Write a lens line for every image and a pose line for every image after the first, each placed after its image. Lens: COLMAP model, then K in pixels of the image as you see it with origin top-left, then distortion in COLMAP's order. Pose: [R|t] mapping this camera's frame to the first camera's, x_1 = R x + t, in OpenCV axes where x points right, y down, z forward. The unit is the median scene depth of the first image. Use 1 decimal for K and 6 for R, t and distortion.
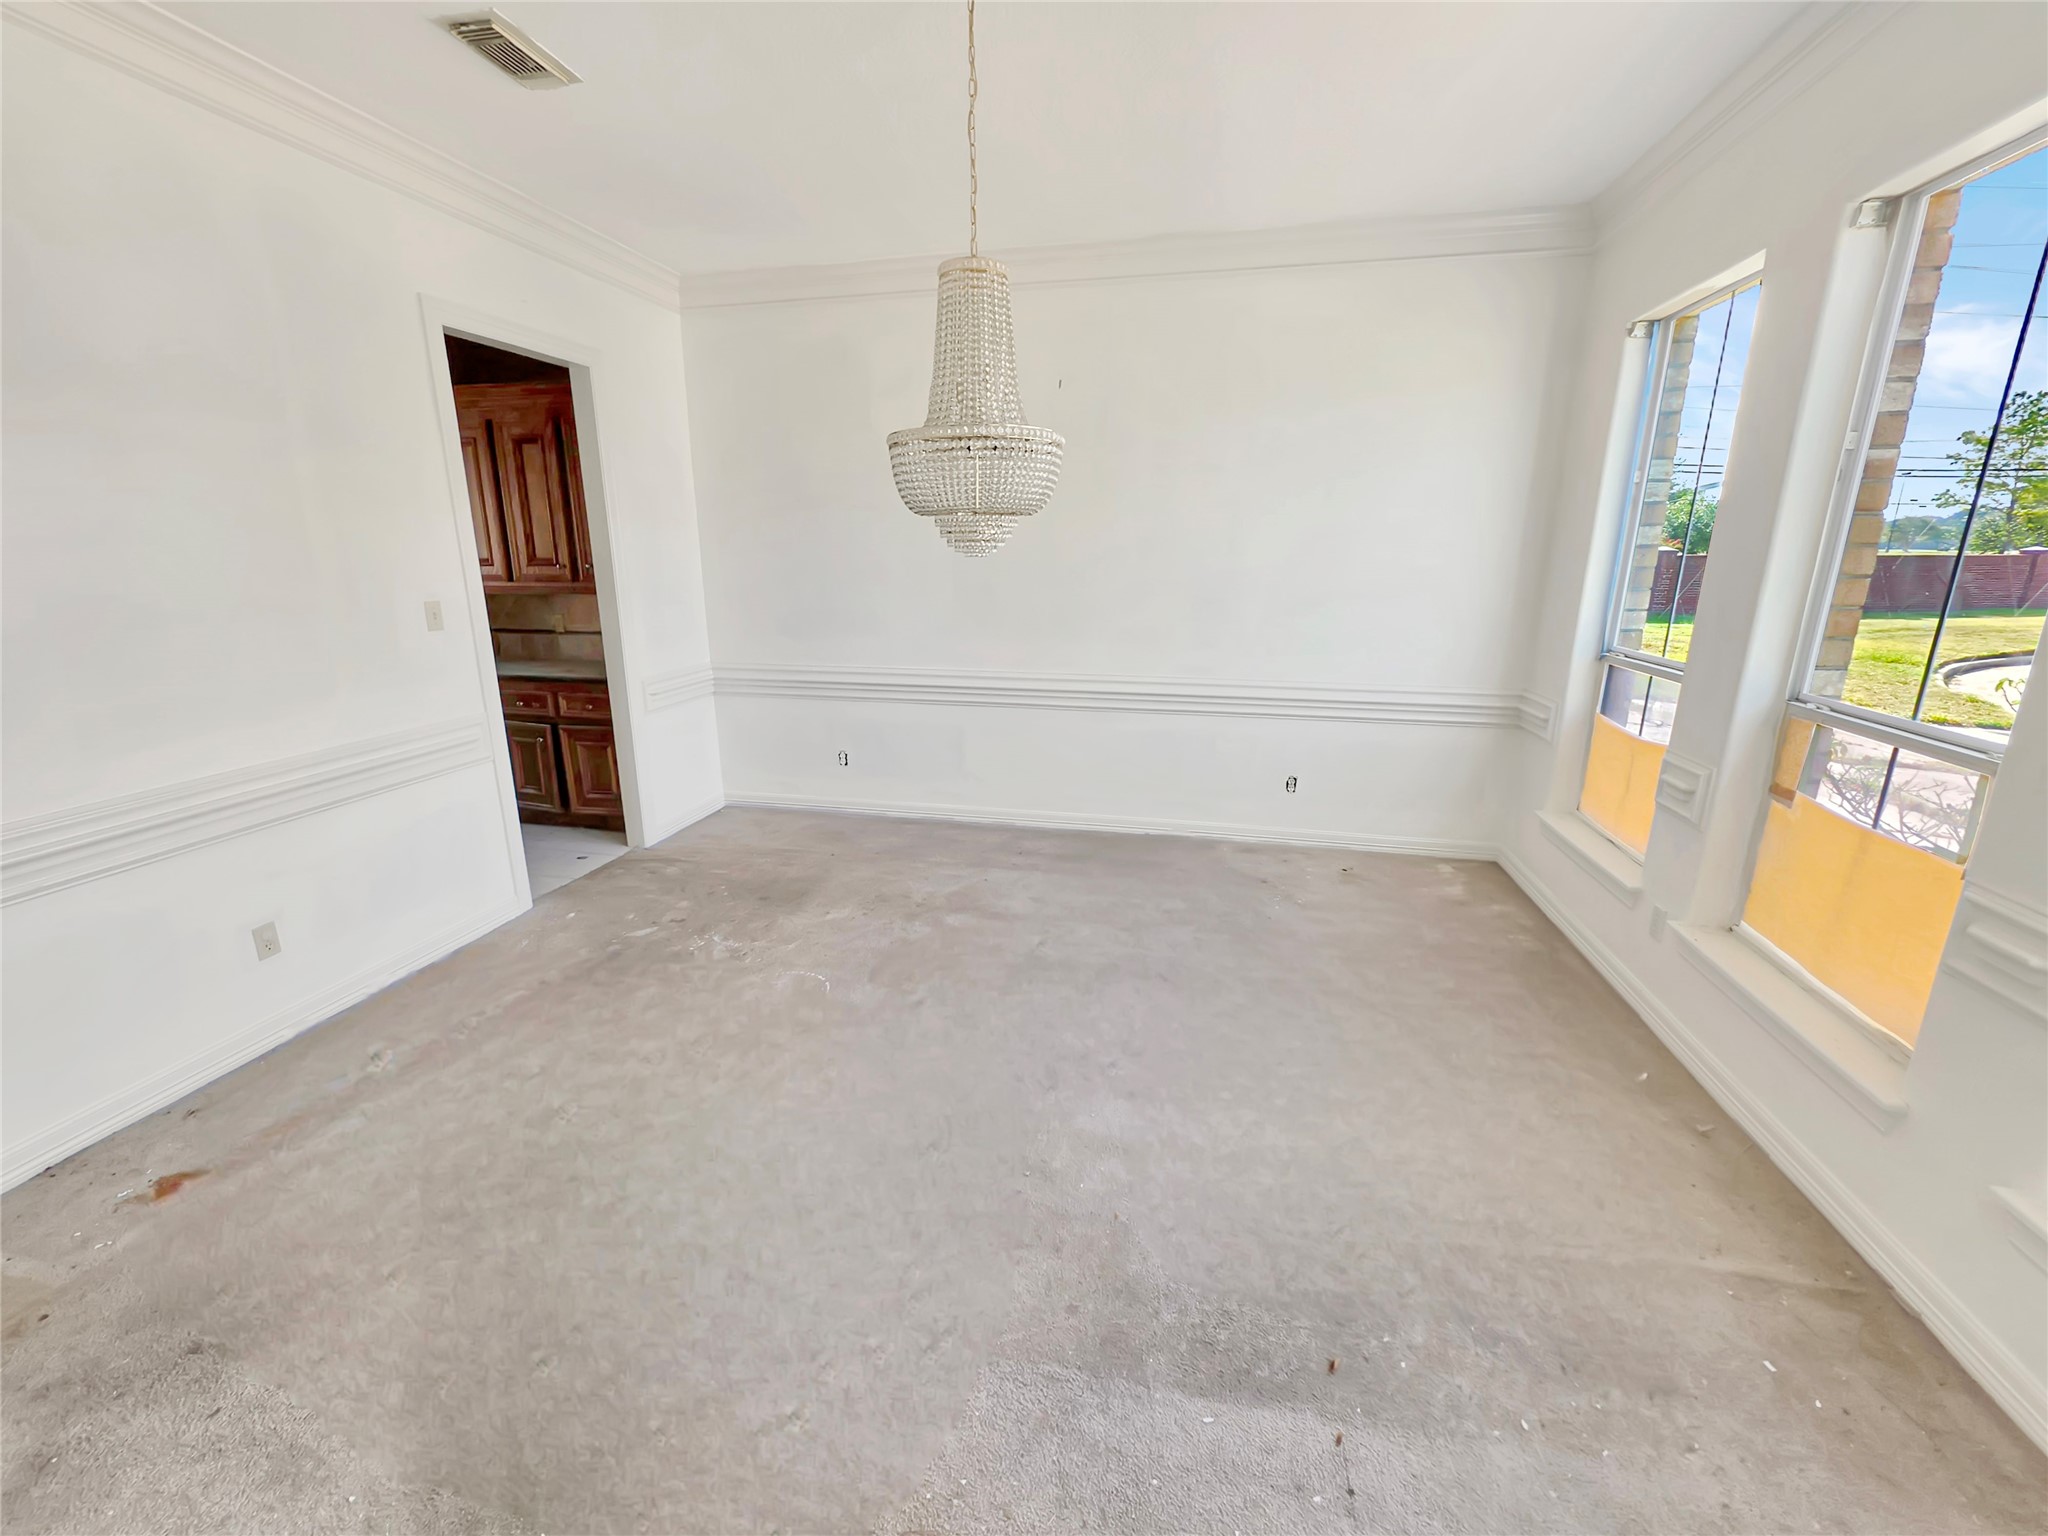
lens RADIAL K [[826.5, 0, 1024.0], [0, 826.5, 768.0], [0, 0, 1]] dist [0.000897, 0.000215]
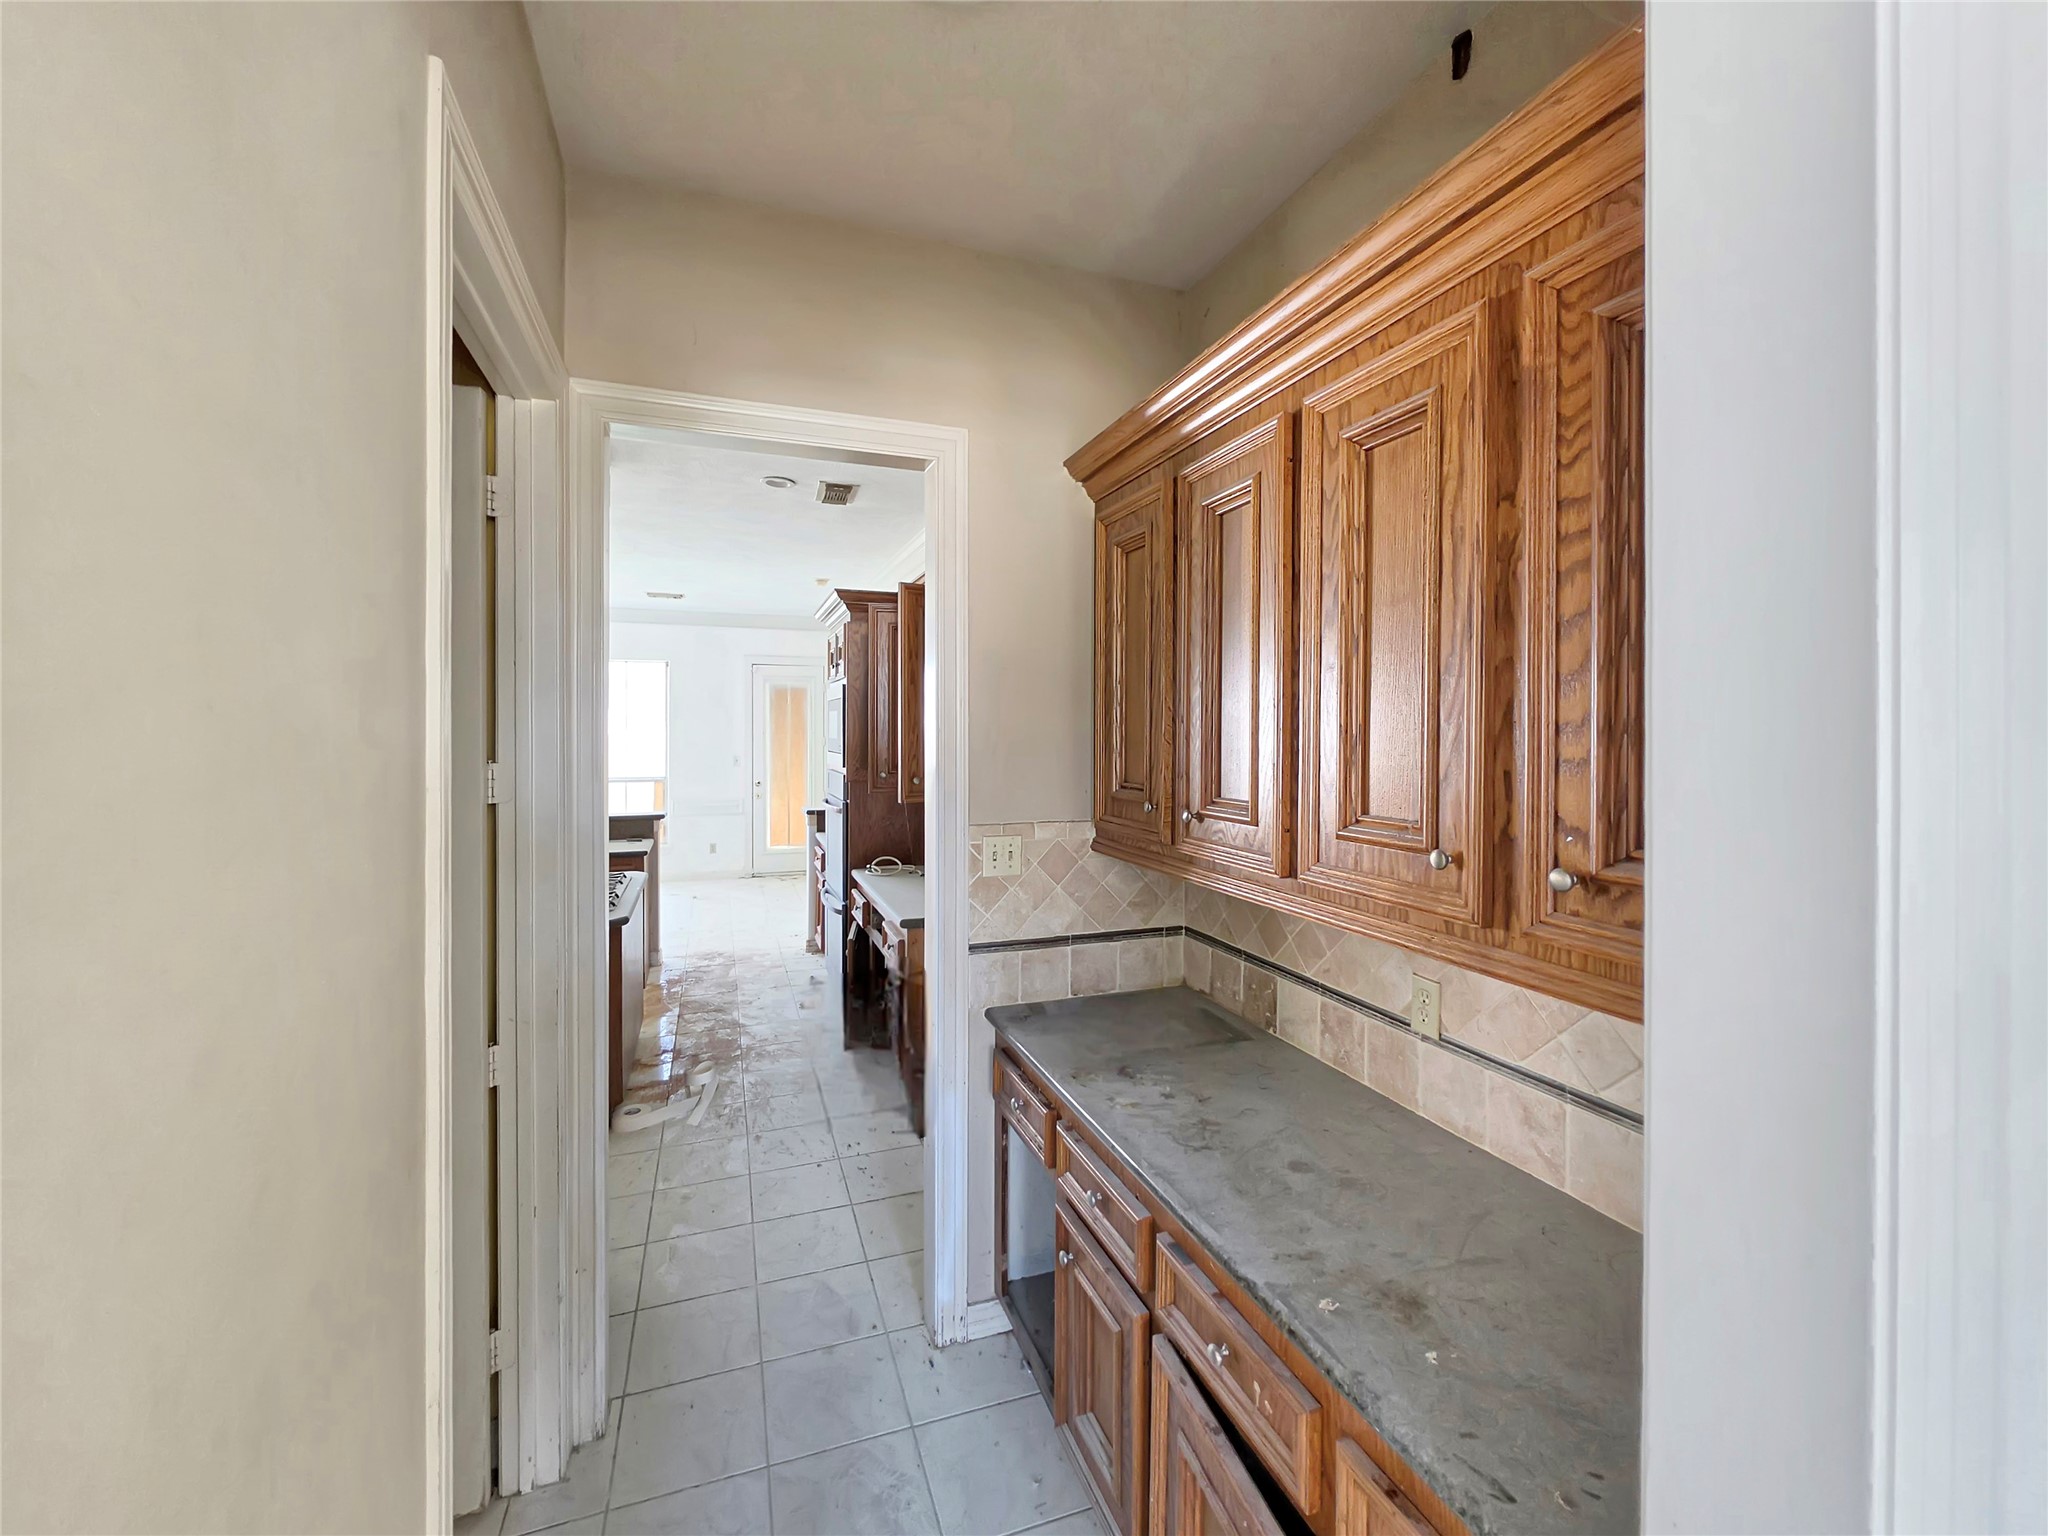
lens RADIAL K [[826.5, 0, 1024.0], [0, 826.5, 768.0], [0, 0, 1]] dist [0.000897, 0.000215]
pose [[0.543756, -0.000224, -0.839244, -0.413304], [-0.210636, 0.967955, -0.136731, -0.204917], [0.812381, 0.251123, 0.526284, 0.747325]]
